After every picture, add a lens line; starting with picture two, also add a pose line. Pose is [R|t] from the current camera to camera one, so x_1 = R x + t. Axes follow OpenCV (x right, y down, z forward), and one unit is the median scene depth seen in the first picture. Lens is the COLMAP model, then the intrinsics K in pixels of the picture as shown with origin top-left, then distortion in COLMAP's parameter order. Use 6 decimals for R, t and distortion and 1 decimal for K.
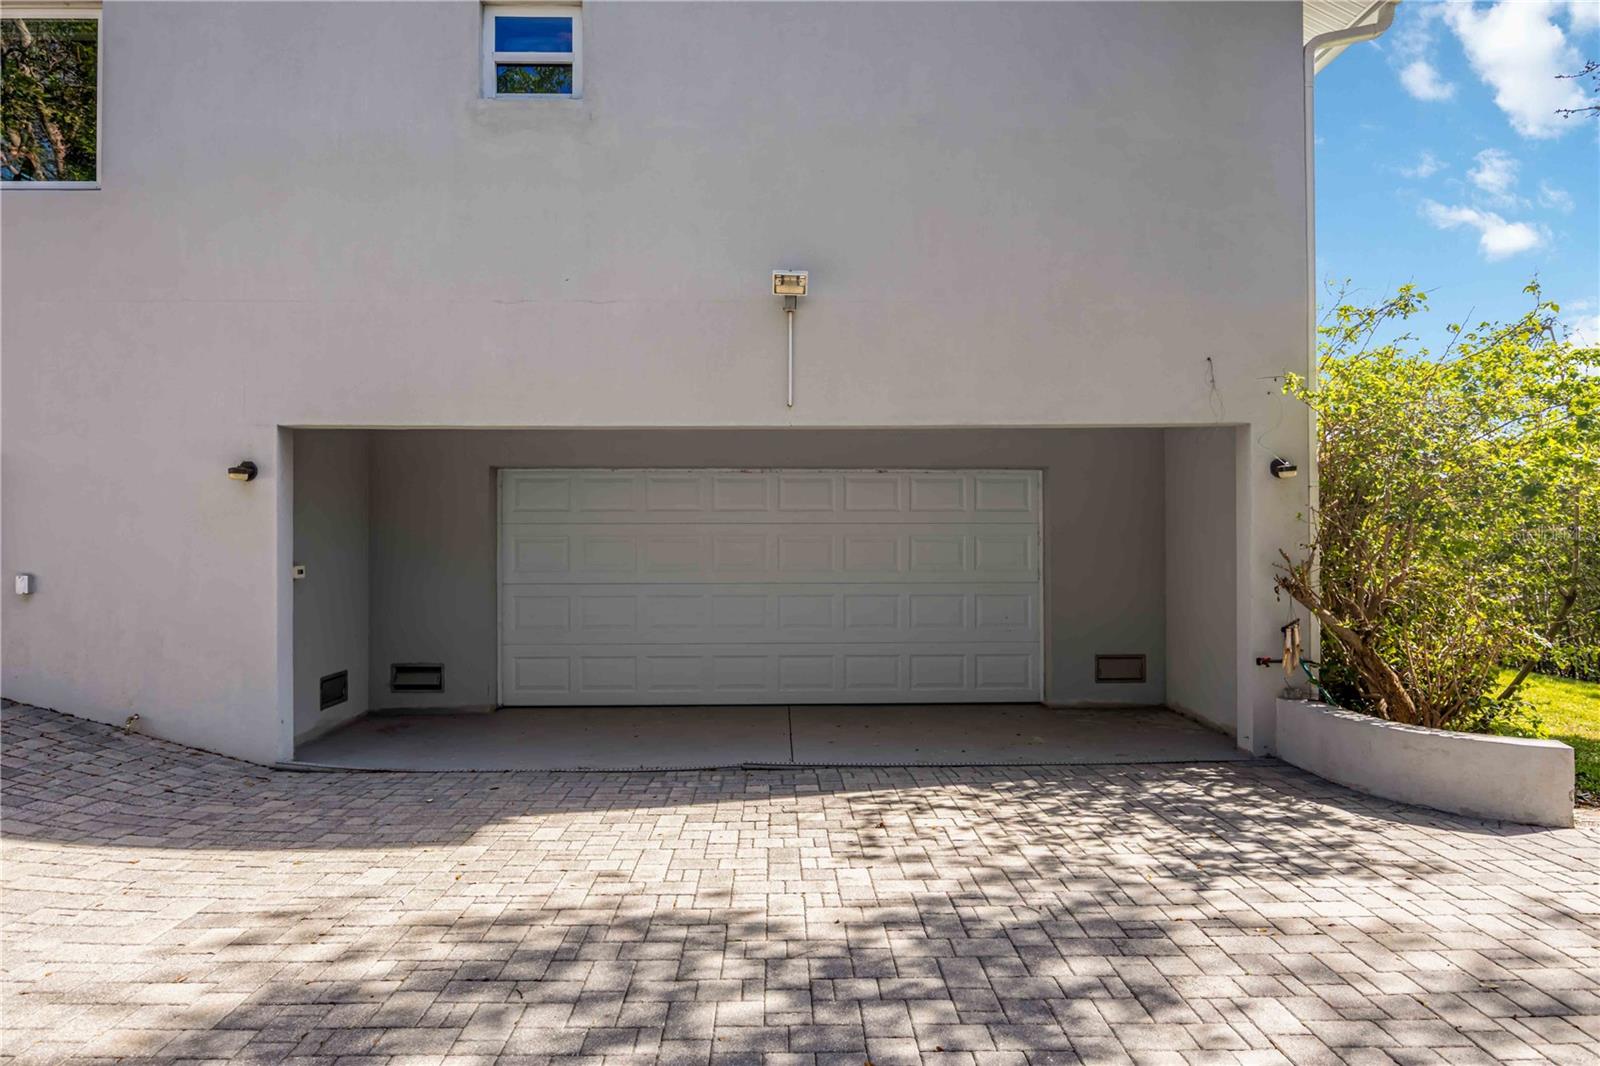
lens RADIAL K [[944.5, 0, 797.8], [0, 944.5, 532.4], [0, 0, 1]] dist [-0.002008, -0.000878]
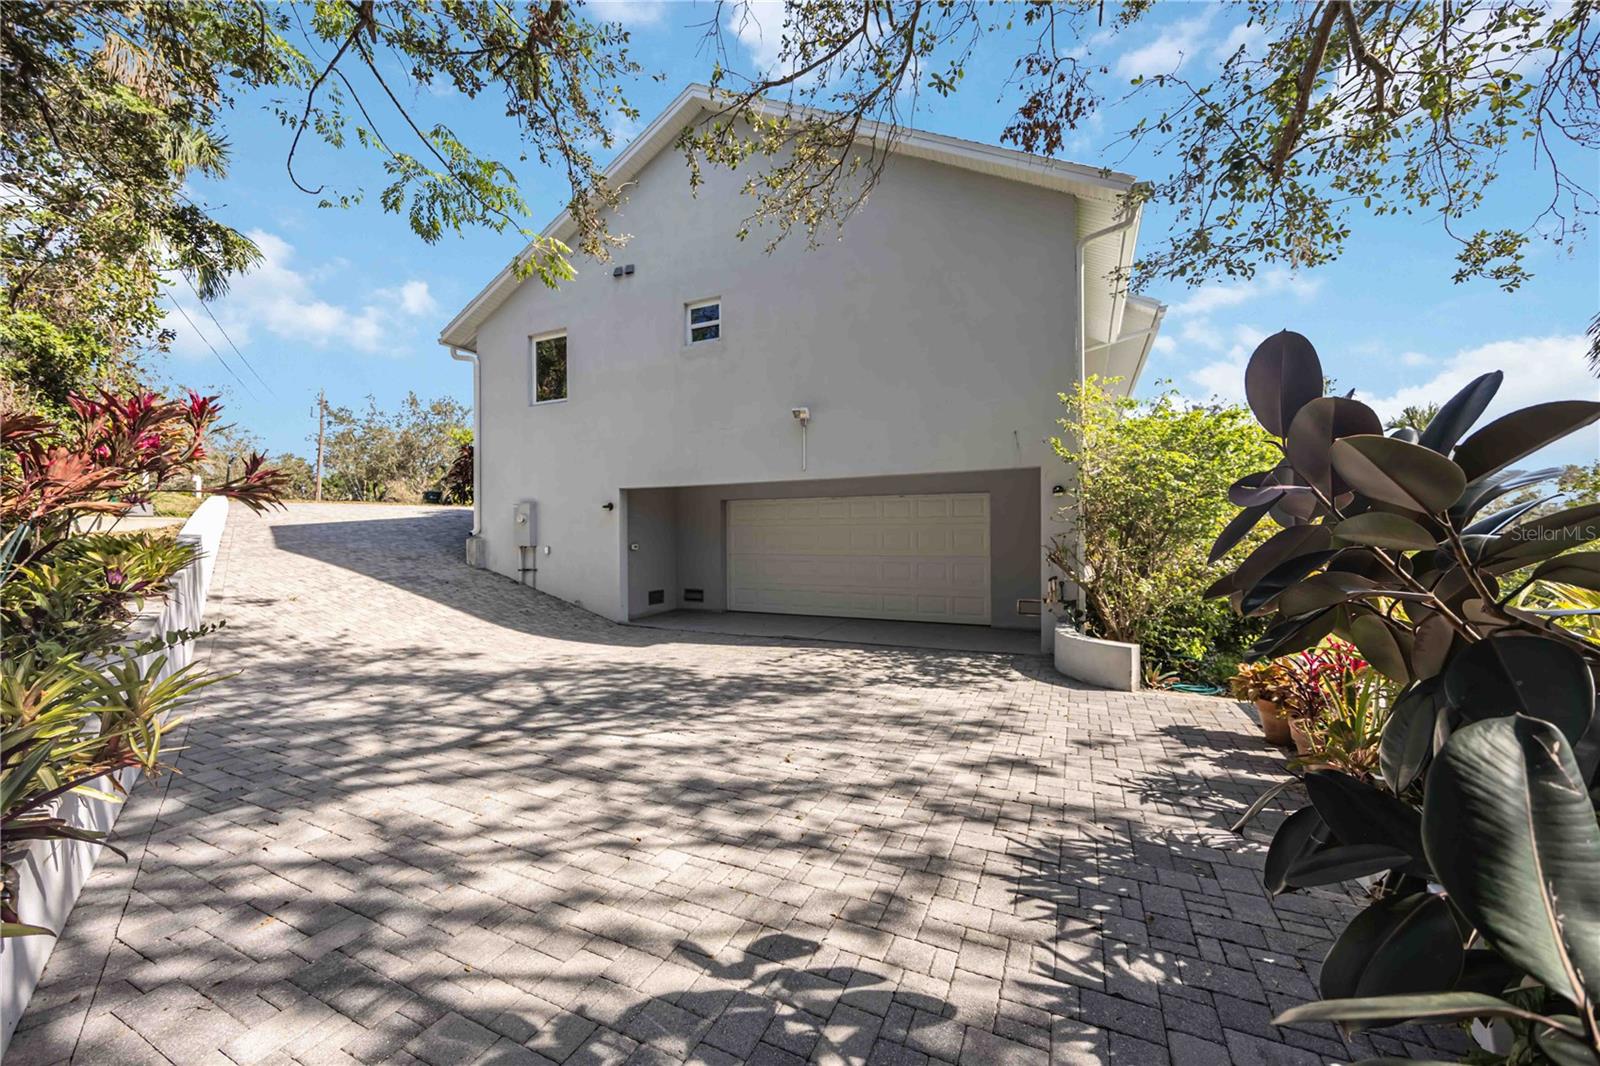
lens RADIAL K [[641.8, 0, 798.2], [0, 641.8, 536.4], [0, 0, 1]] dist [0.003020, -0.000370]
pose [[0.890125, -0.001207, -0.455715, 0.635633], [0.007451, 0.999901, 0.011905, -0.002191], [0.455656, -0.013993, 0.890046, -0.299418]]
